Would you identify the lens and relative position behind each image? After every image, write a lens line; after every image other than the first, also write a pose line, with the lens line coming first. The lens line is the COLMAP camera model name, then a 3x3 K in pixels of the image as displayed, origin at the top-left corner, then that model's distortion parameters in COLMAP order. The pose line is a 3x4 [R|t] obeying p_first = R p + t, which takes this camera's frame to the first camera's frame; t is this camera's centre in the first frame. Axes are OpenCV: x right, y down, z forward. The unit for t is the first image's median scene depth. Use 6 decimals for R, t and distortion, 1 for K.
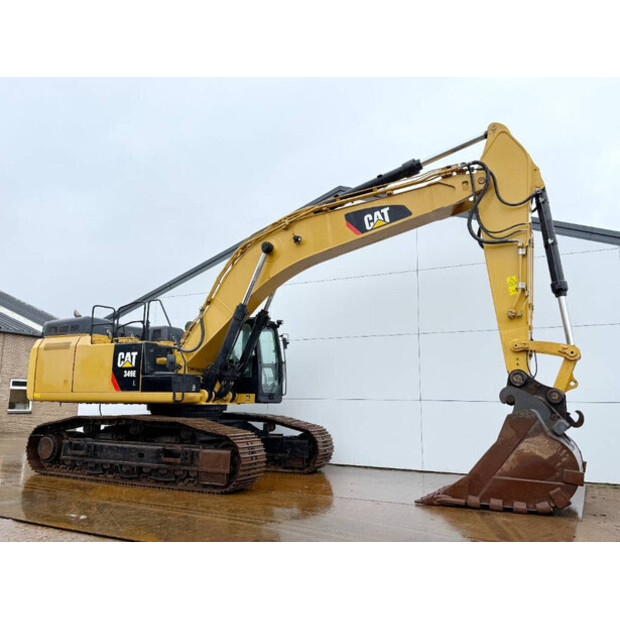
lens RADIAL K [[537.5, 0, 313.4], [0, 537.5, 305.1], [0, 0, 1]] dist [0.075834, -0.112656]
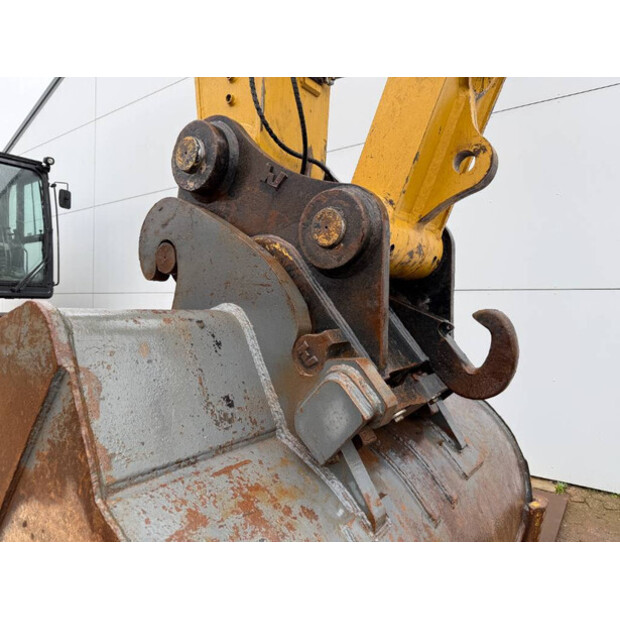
lens RADIAL K [[436.2, 0, 313.5], [0, 436.2, 309.0], [0, 0, 1]] dist [0.017852, -0.018180]
pose [[0.988874, 0.002678, -0.148732, 0.367783], [0.025515, 0.981967, 0.187324, 0.133998], [0.146552, -0.189035, 0.970973, 0.691962]]
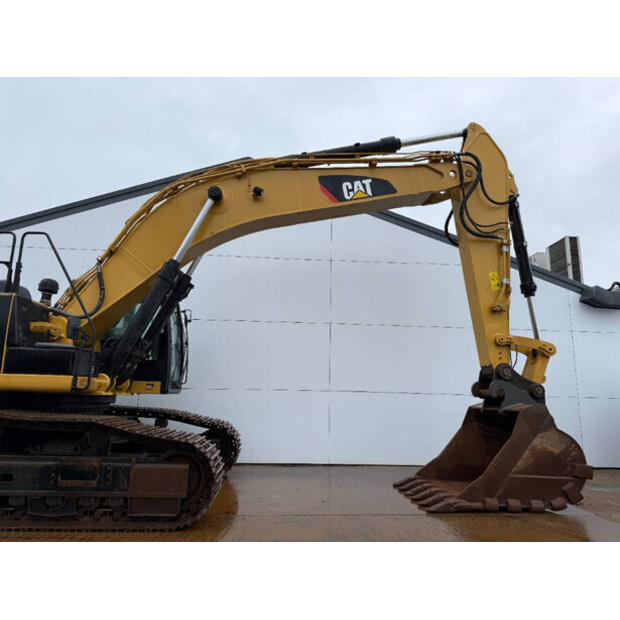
lens RADIAL K [[436.2, 0, 312.2], [0, 436.2, 312.1], [0, 0, 1]] dist [0.017852, -0.018180]
pose [[0.852363, 0.106659, 0.511958, -0.292354], [-0.105324, 0.993932, -0.031716, 0.072935], [-0.512234, -0.026888, 0.858425, 0.409556]]
